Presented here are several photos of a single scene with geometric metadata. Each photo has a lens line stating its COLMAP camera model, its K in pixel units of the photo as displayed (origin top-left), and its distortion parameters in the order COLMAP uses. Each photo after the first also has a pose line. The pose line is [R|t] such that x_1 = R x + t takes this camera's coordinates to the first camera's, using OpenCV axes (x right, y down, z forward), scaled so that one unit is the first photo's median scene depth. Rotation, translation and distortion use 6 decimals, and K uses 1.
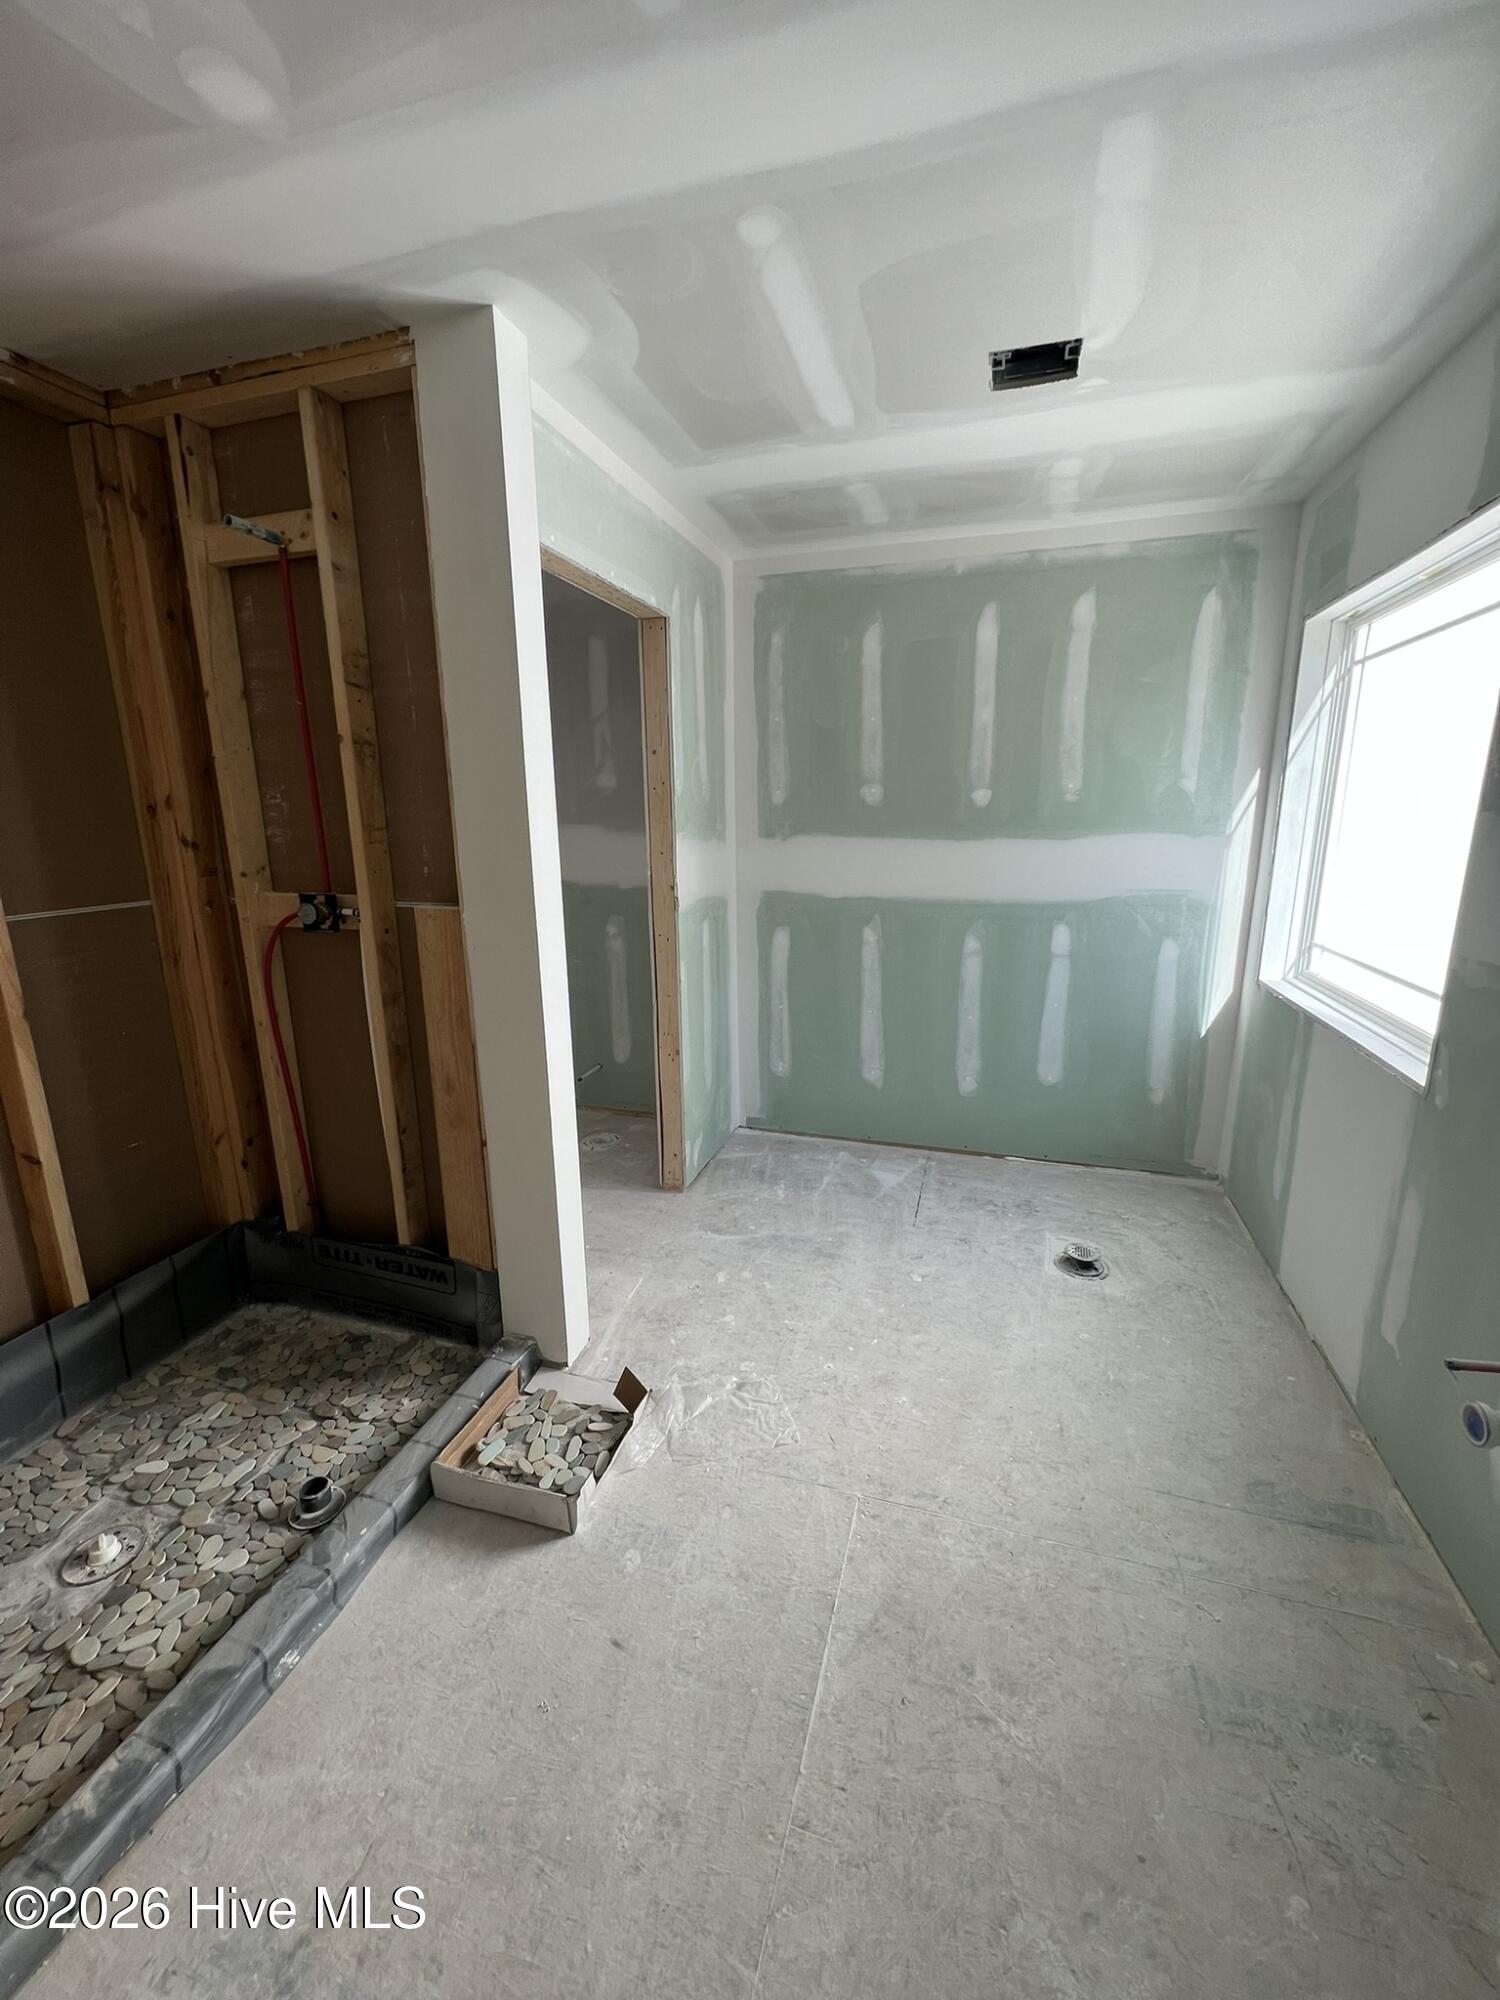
lens RADIAL K [[804.5, 0, 750.4], [0, 804.5, 999.2], [0, 0, 1]] dist [0.000149, 0.000070]
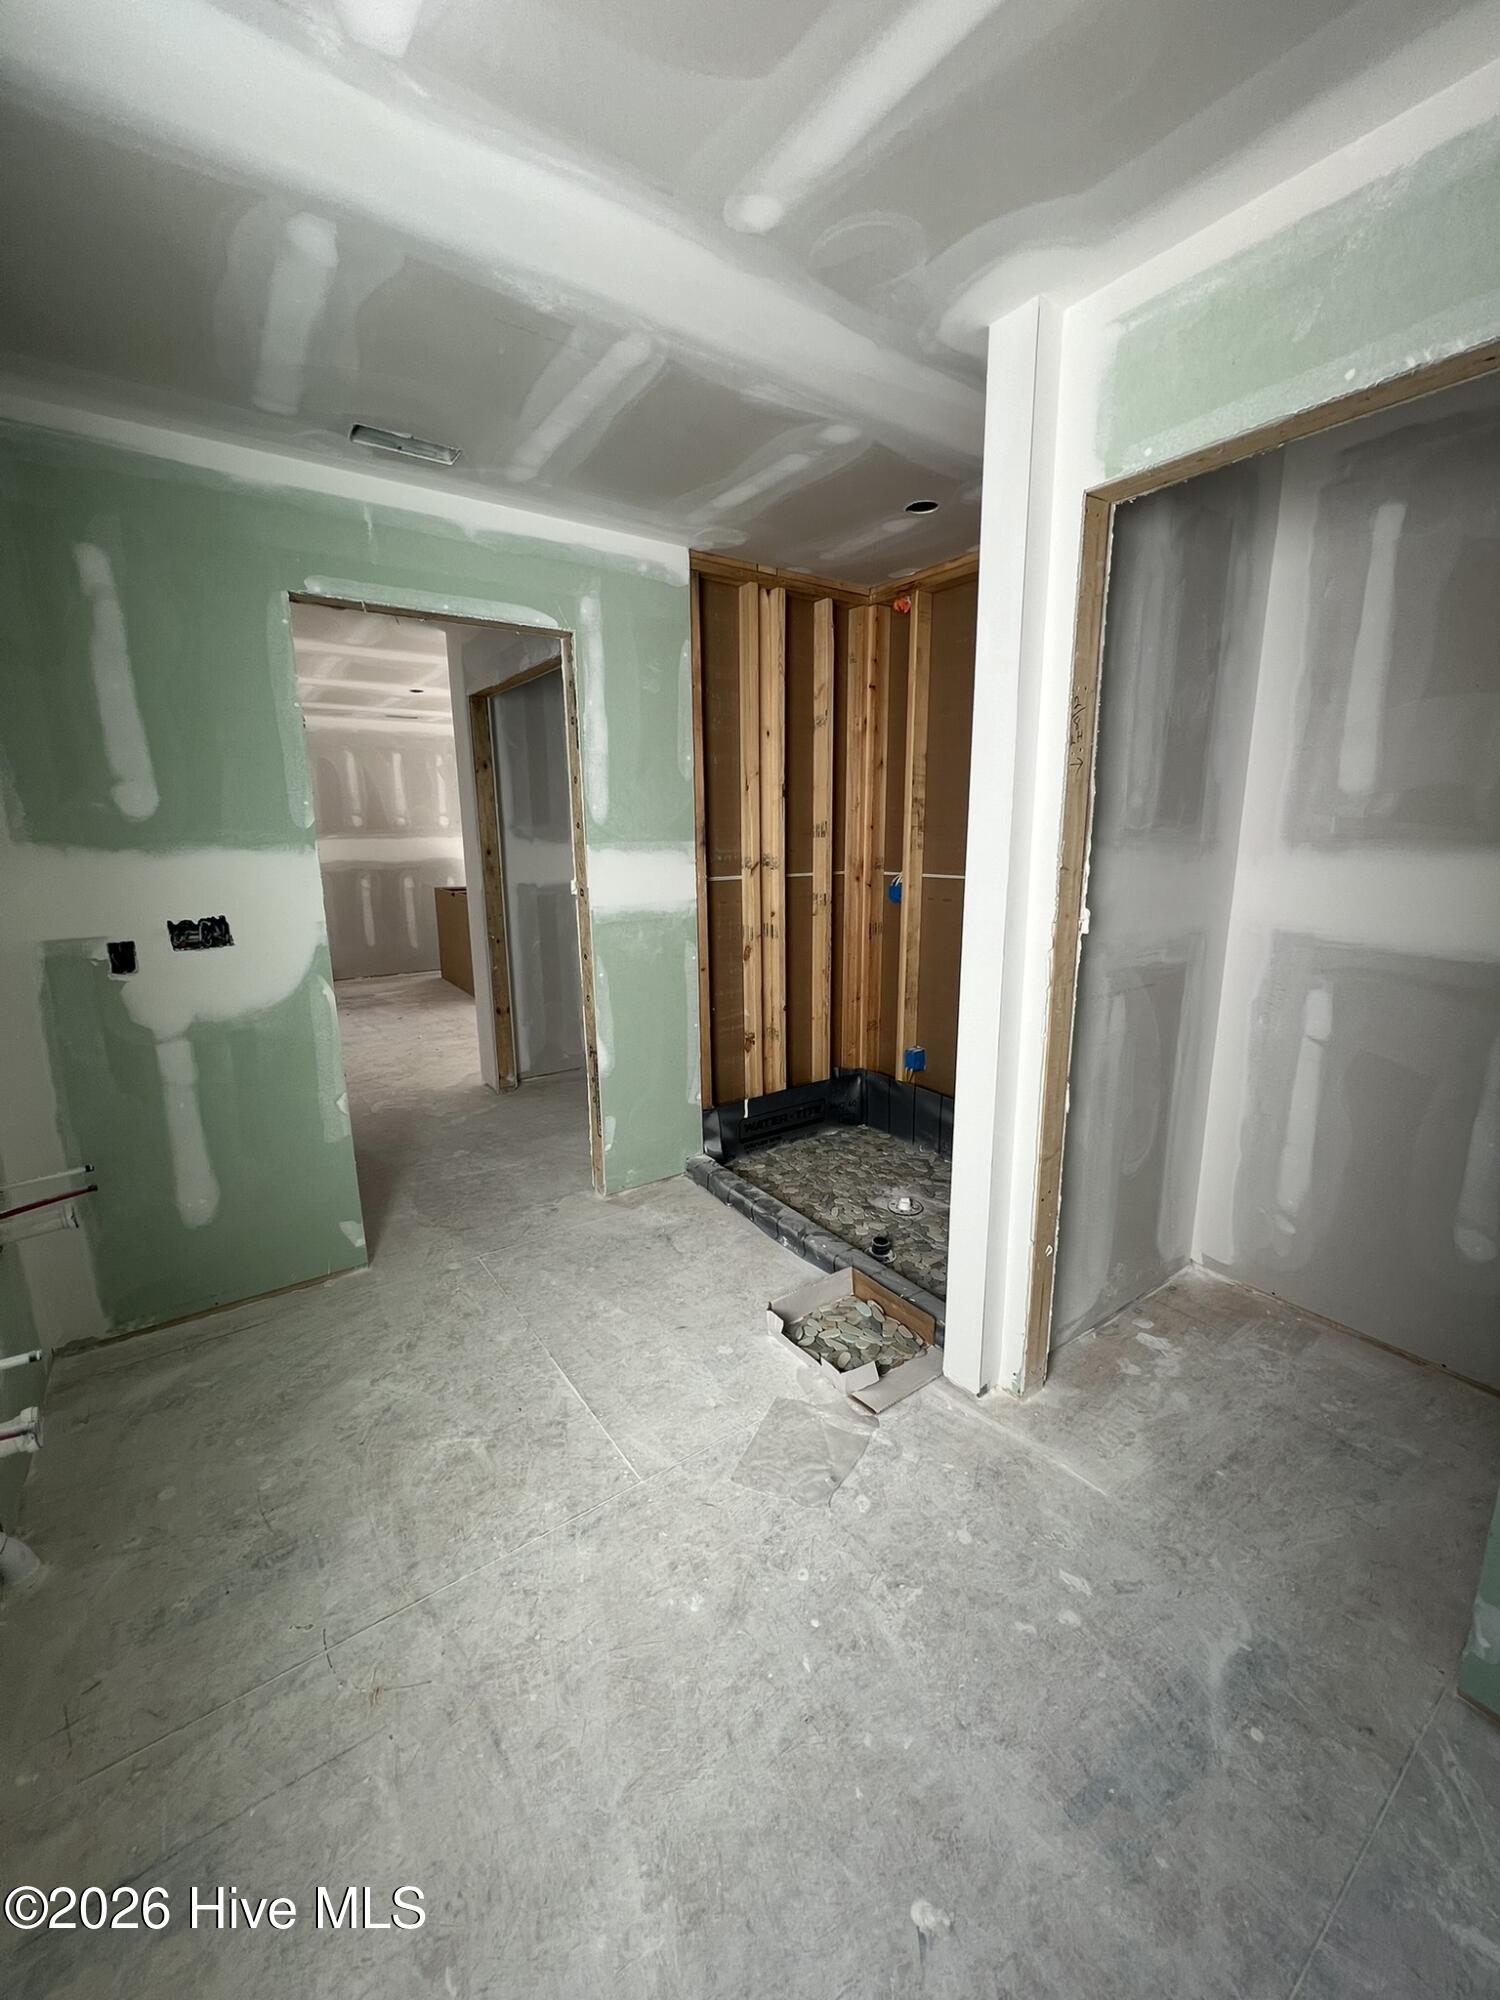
lens RADIAL K [[804.5, 0, 750.6], [0, 804.5, 995.0], [0, 0, 1]] dist [0.000149, 0.000070]
pose [[-0.610728, 0.176010, -0.772031, 0.836280], [-0.165465, 0.925091, 0.341800, -0.379404], [0.774359, 0.336491, -0.535856, 1.650603]]
